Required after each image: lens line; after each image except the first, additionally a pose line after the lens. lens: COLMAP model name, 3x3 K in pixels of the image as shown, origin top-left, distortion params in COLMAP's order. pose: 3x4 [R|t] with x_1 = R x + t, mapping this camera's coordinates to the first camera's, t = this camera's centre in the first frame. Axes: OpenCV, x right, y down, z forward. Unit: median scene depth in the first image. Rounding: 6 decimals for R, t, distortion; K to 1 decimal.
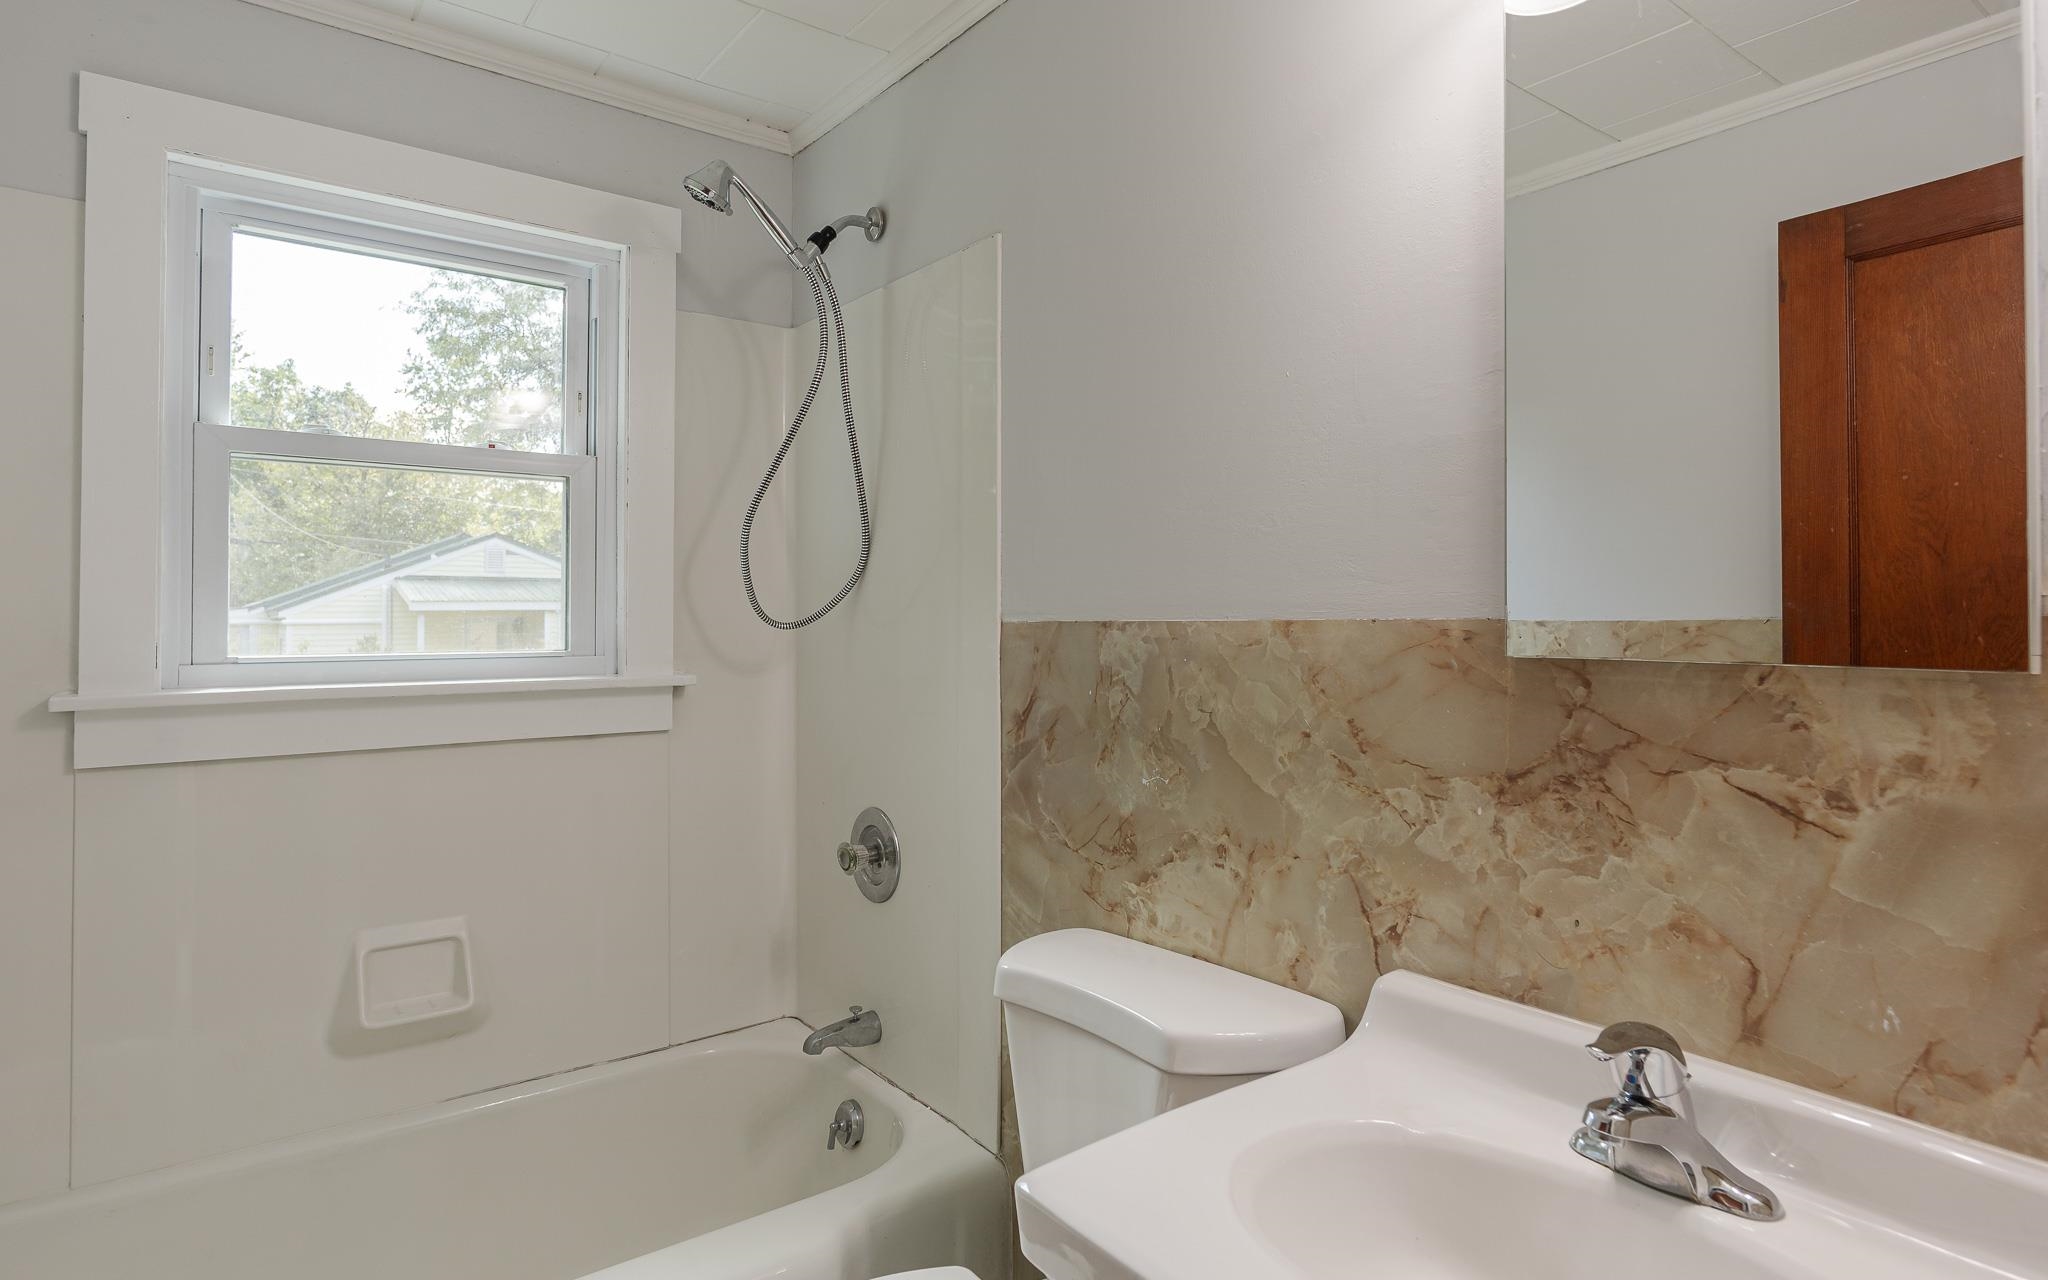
lens RADIAL K [[1087.3, 0, 998.9], [0, 1087.3, 599.8], [0, 0, 1]] dist [-0.002834, -0.003362]
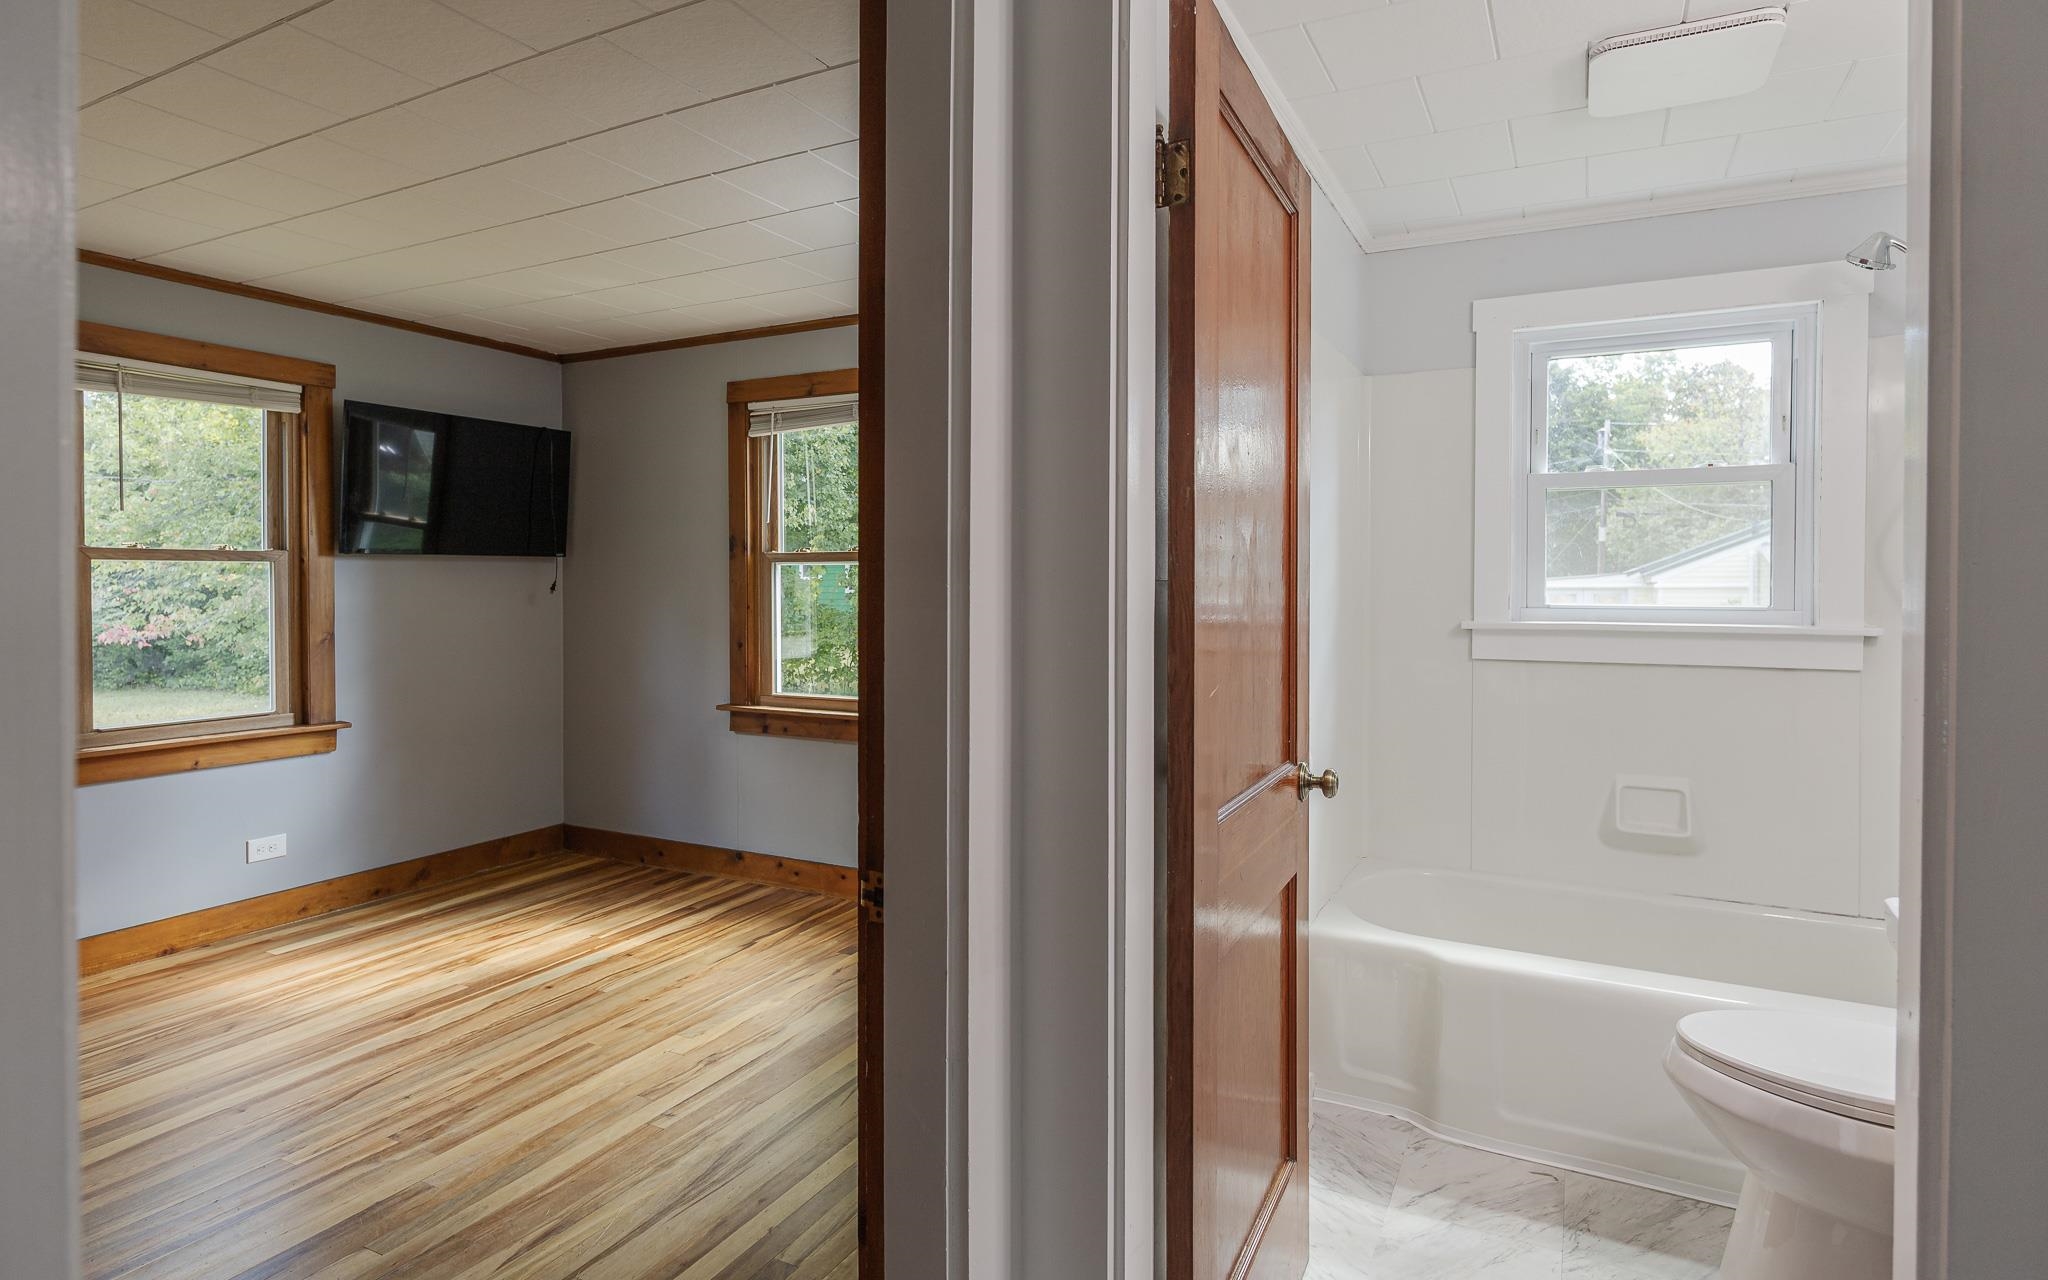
lens RADIAL K [[1087.3, 0, 984.8], [0, 1087.3, 597.7], [0, 0, 1]] dist [-0.002834, -0.003362]
pose [[0.404233, 0.014867, -0.914535, 0.455207], [0.013182, 0.999669, 0.022077, -0.007533], [0.914561, -0.020979, 0.403903, -0.465554]]
